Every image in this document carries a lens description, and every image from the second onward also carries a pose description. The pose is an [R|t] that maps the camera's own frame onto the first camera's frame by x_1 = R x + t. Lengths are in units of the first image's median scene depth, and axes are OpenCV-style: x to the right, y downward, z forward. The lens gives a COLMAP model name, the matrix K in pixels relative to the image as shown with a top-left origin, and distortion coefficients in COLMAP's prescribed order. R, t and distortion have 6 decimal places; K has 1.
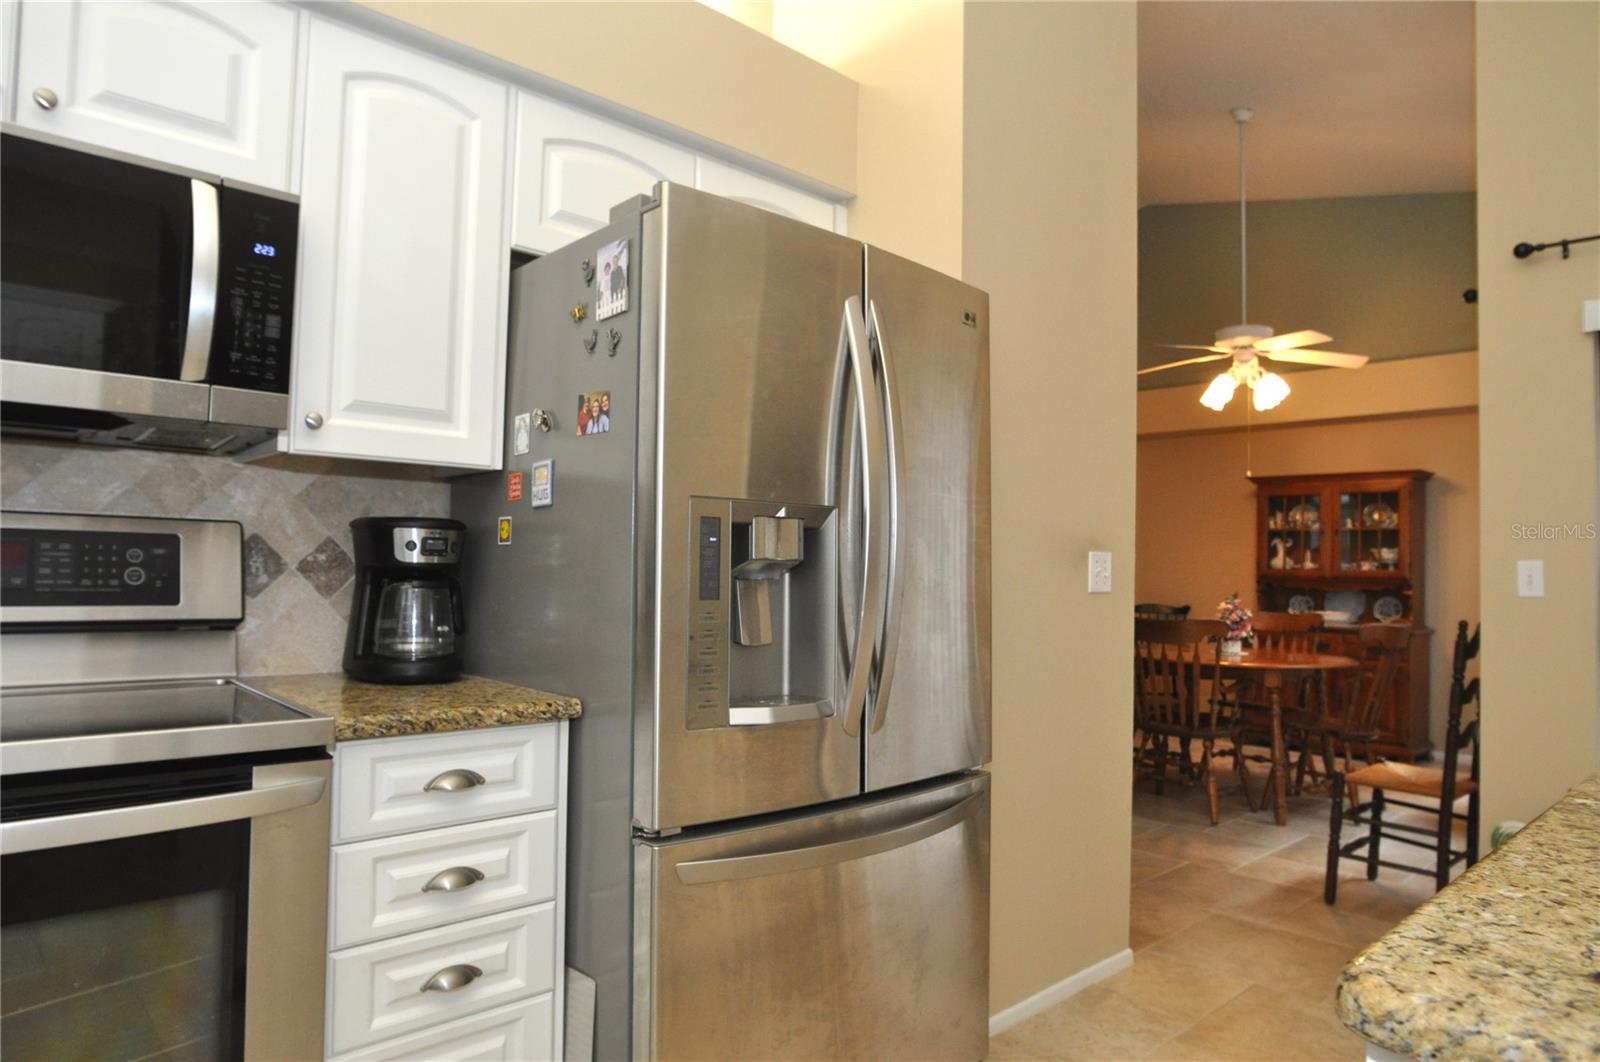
lens RADIAL K [[984.8, 0, 804.2], [0, 984.8, 533.7], [0, 0, 1]] dist [-0.065000, 0.036026]
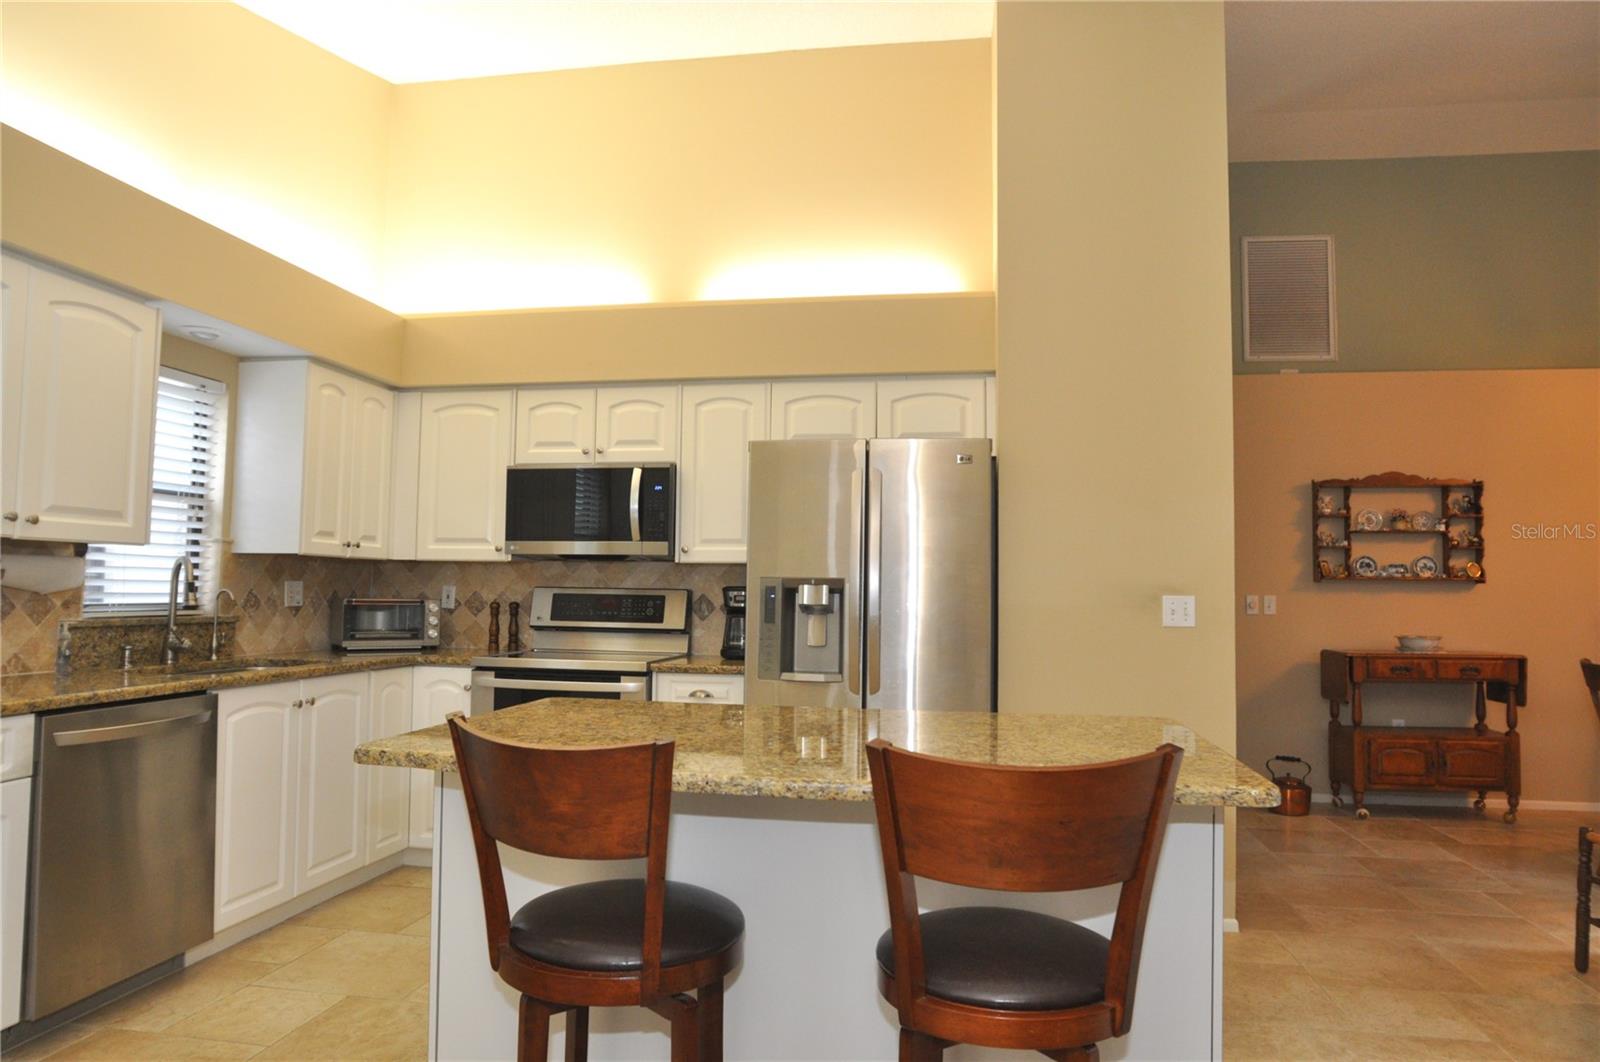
lens RADIAL K [[1001.4, 0, 800.0], [0, 1001.4, 531.0], [0, 0, 1]] dist [-0.063933, 0.040634]
pose [[0.605737, -0.060470, -0.793364, 1.531974], [0.028332, 0.998115, -0.054445, -0.013528], [0.795160, 0.010501, 0.606308, -0.291844]]
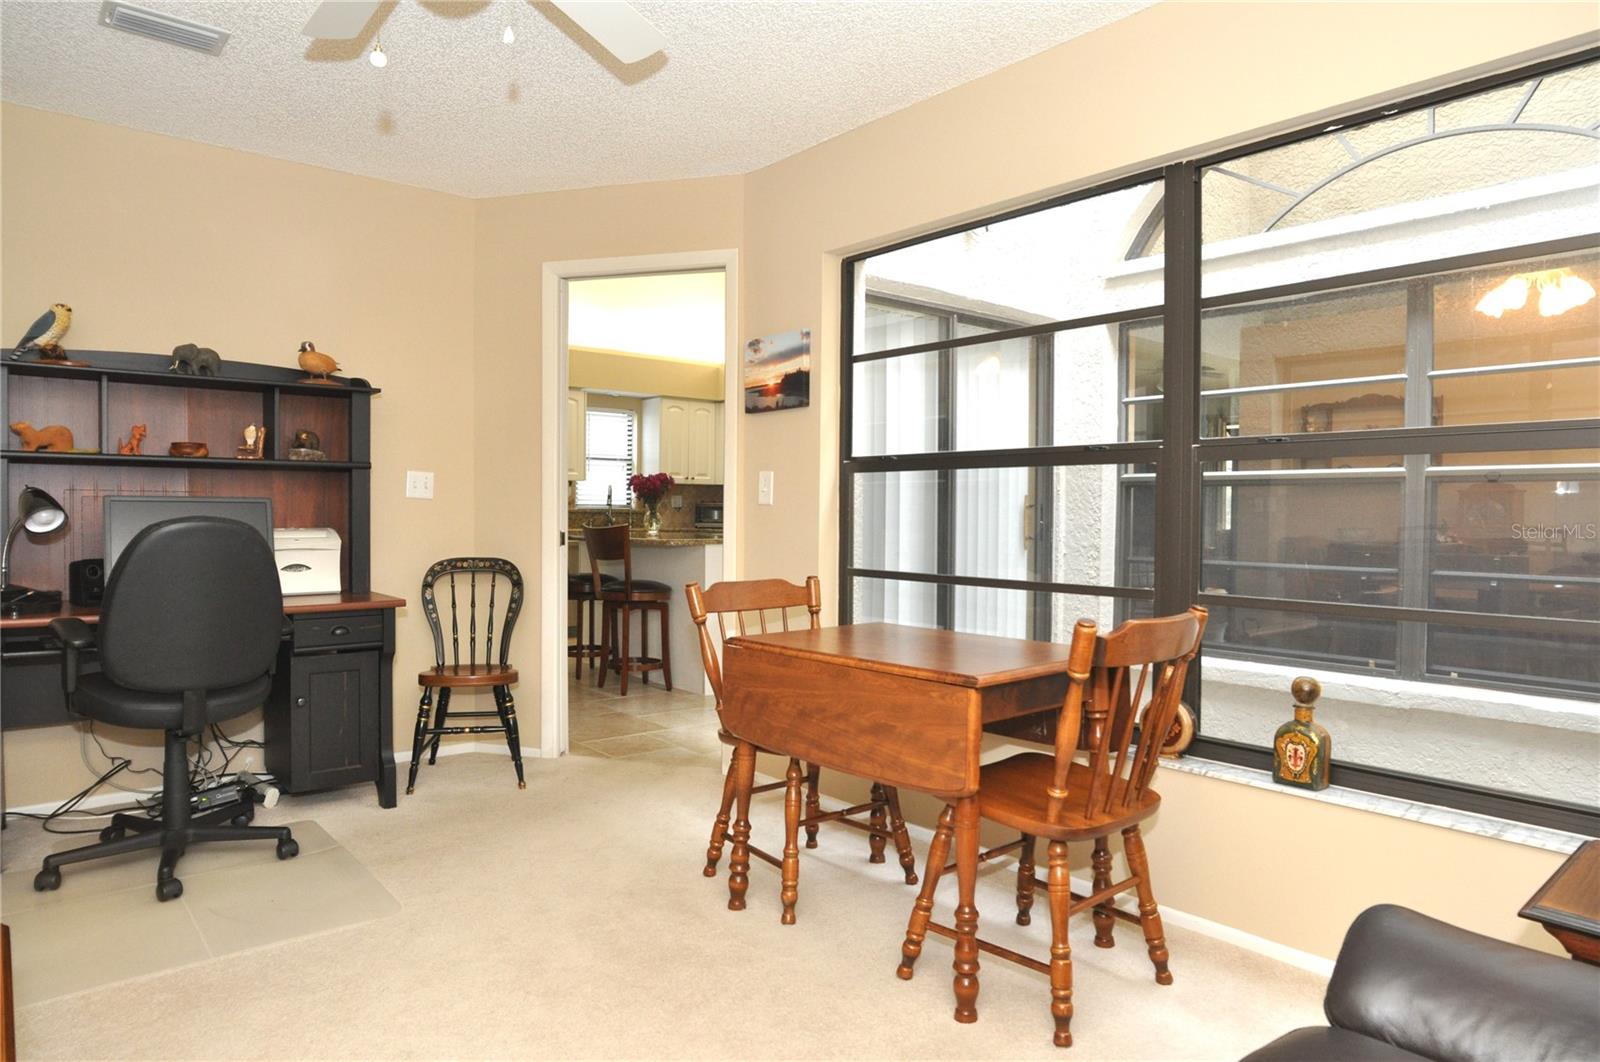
lens RADIAL K [[984.8, 0, 804.2], [0, 984.8, 533.7], [0, 0, 1]] dist [-0.065000, 0.036026]
pose [[-0.049553, 0.000188, -0.998771, 3.983751], [0.026568, 0.999646, -0.001130, 0.163030], [0.998418, -0.026592, -0.049540, 1.066319]]
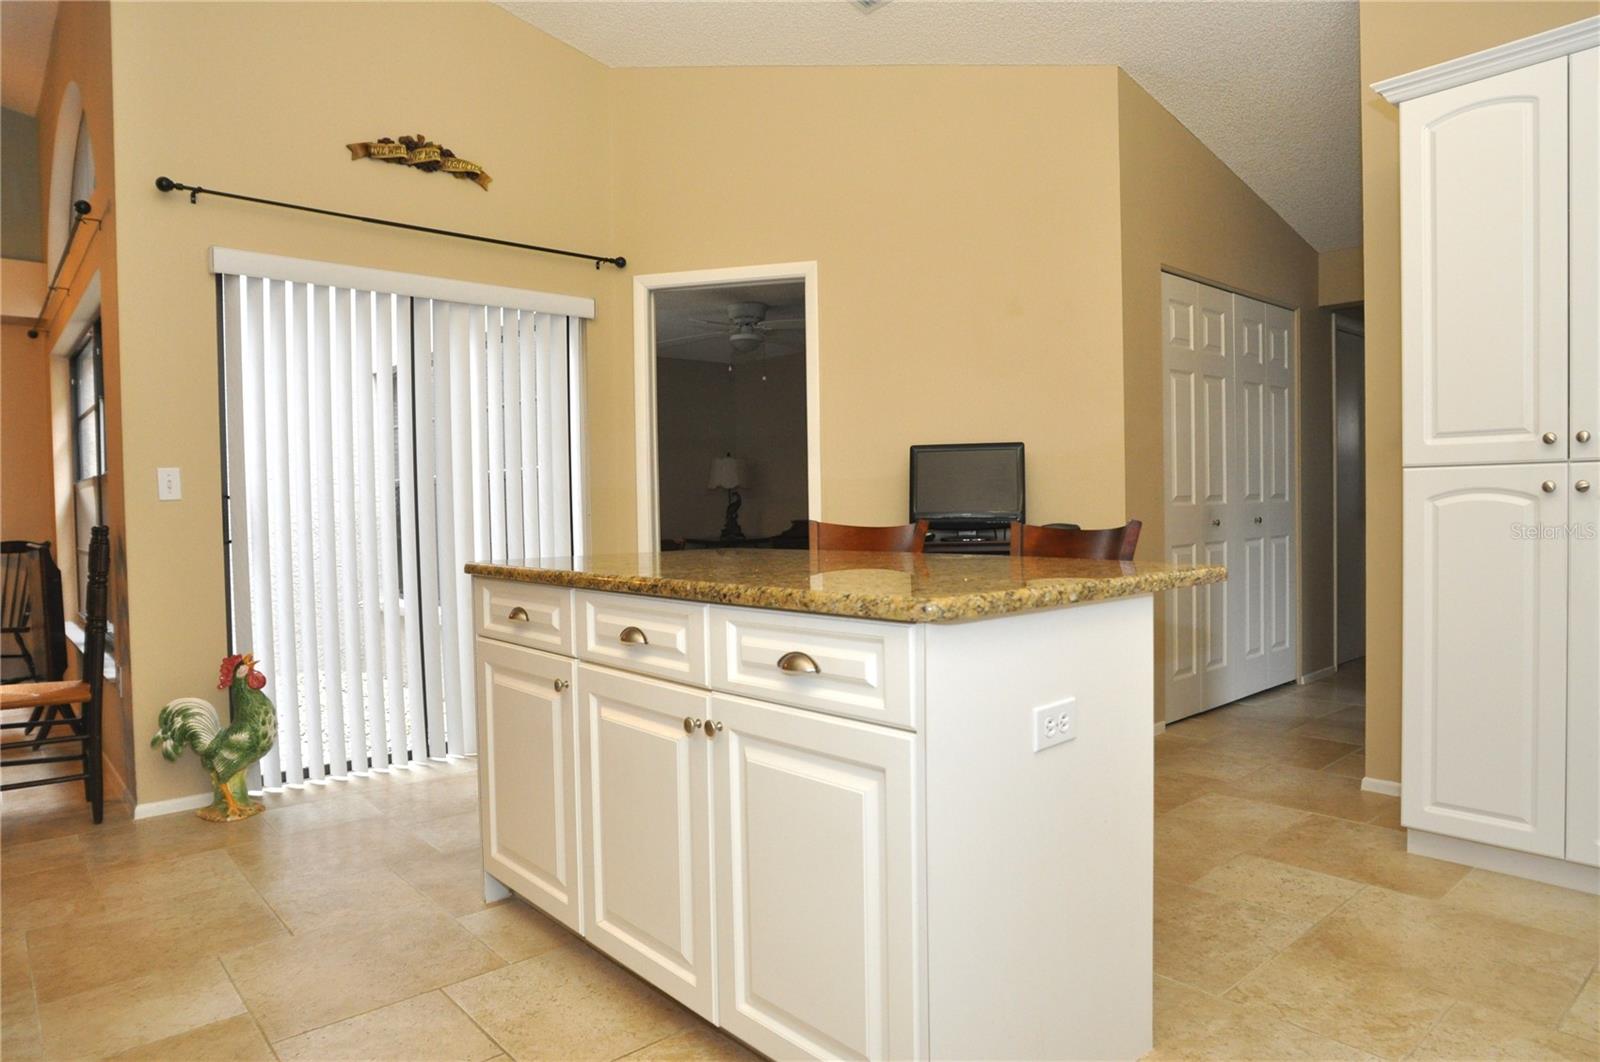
lens RADIAL K [[979.9, 0, 800.0], [0, 979.9, 531.0], [0, 0, 1]] dist [-0.023456, -0.001358]
pose [[0.031721, -0.052018, 0.998142, -0.558949], [-0.016312, 0.998485, 0.052555, 0.048427], [-0.999364, -0.017949, 0.030824, 0.367873]]
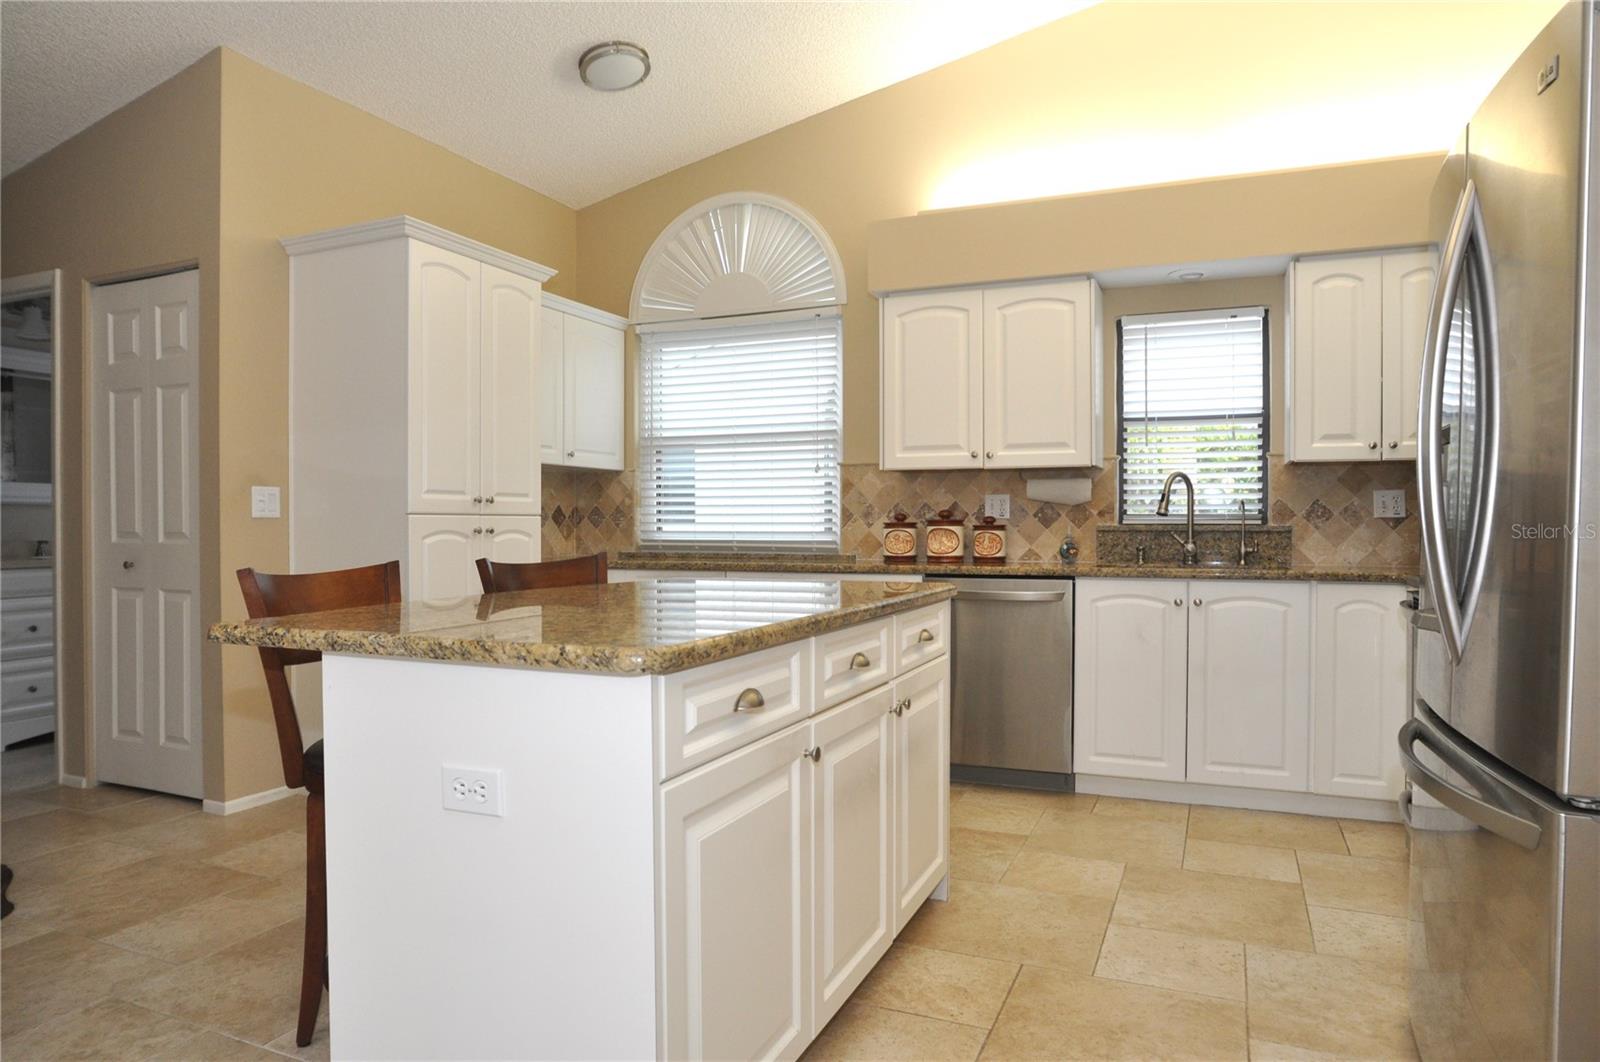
lens RADIAL K [[984.8, 0, 804.2], [0, 984.8, 533.7], [0, 0, 1]] dist [-0.065000, 0.036026]
pose [[-0.913561, -0.018053, -0.406300, 0.969340], [-0.004696, 0.999416, -0.033846, 0.114069], [0.406674, -0.029012, -0.913113, 1.551068]]
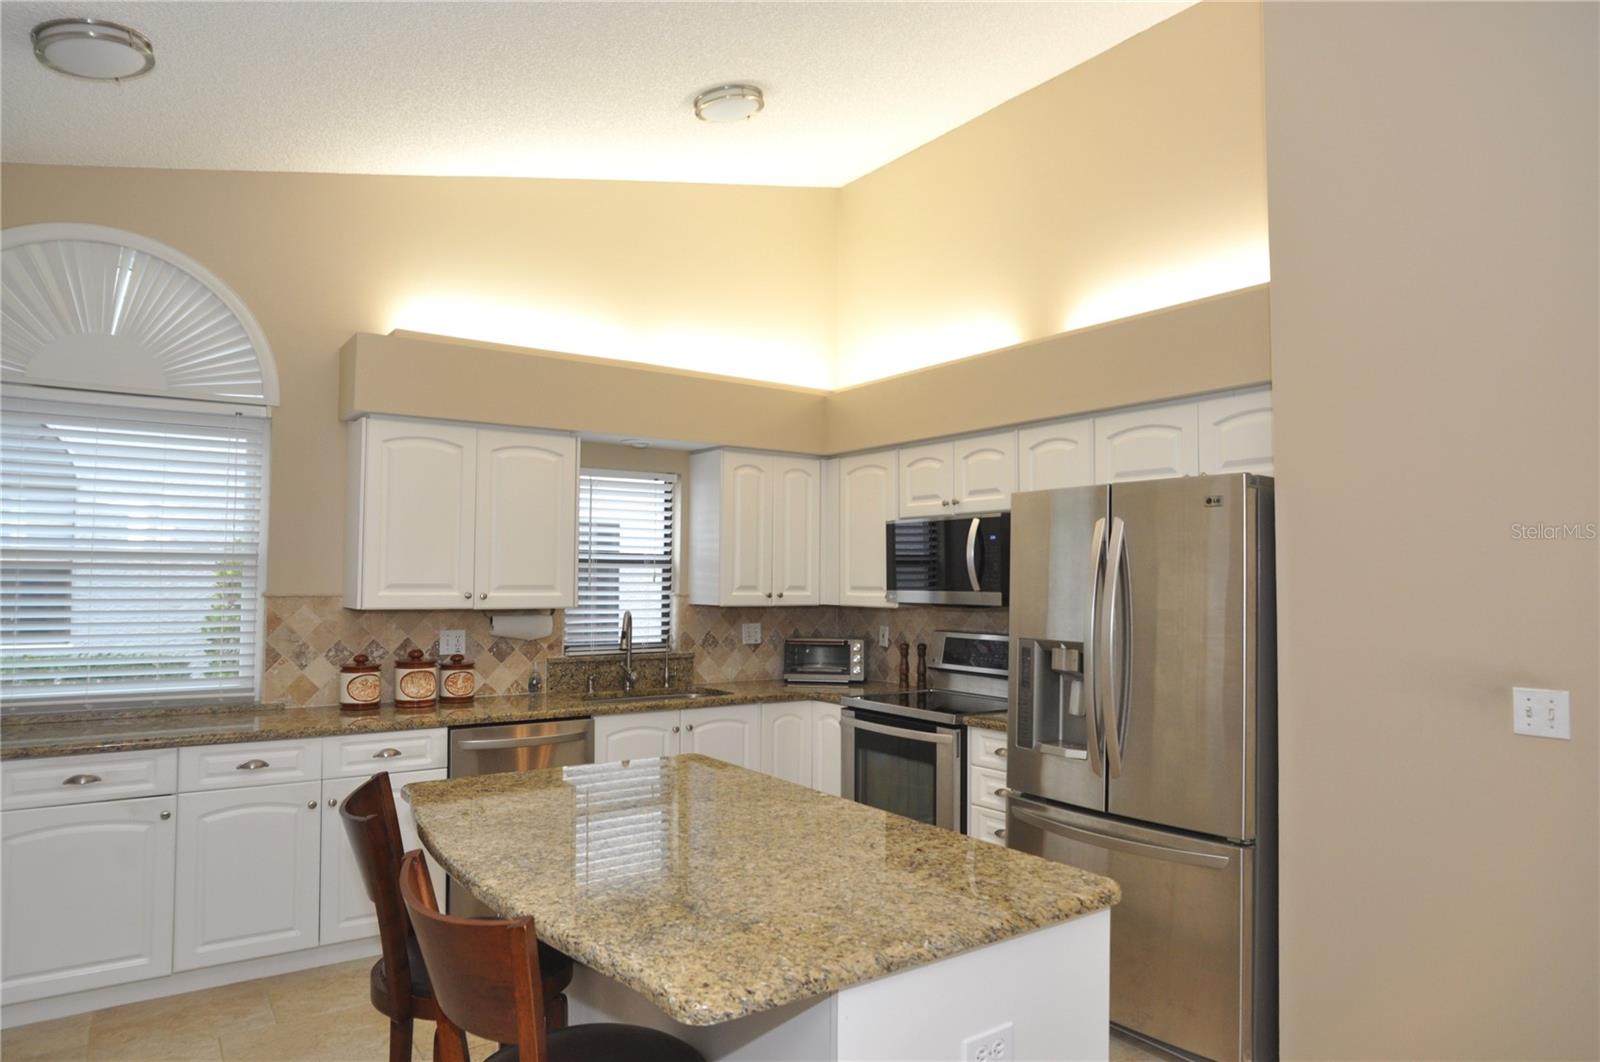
lens RADIAL K [[984.8, 0, 804.2], [0, 984.8, 533.7], [0, 0, 1]] dist [-0.065000, 0.036026]
pose [[-0.134422, -0.067913, -0.988594, 1.785073], [0.026338, 0.997051, -0.072076, -0.105028], [0.990574, -0.035726, -0.132237, 0.703874]]
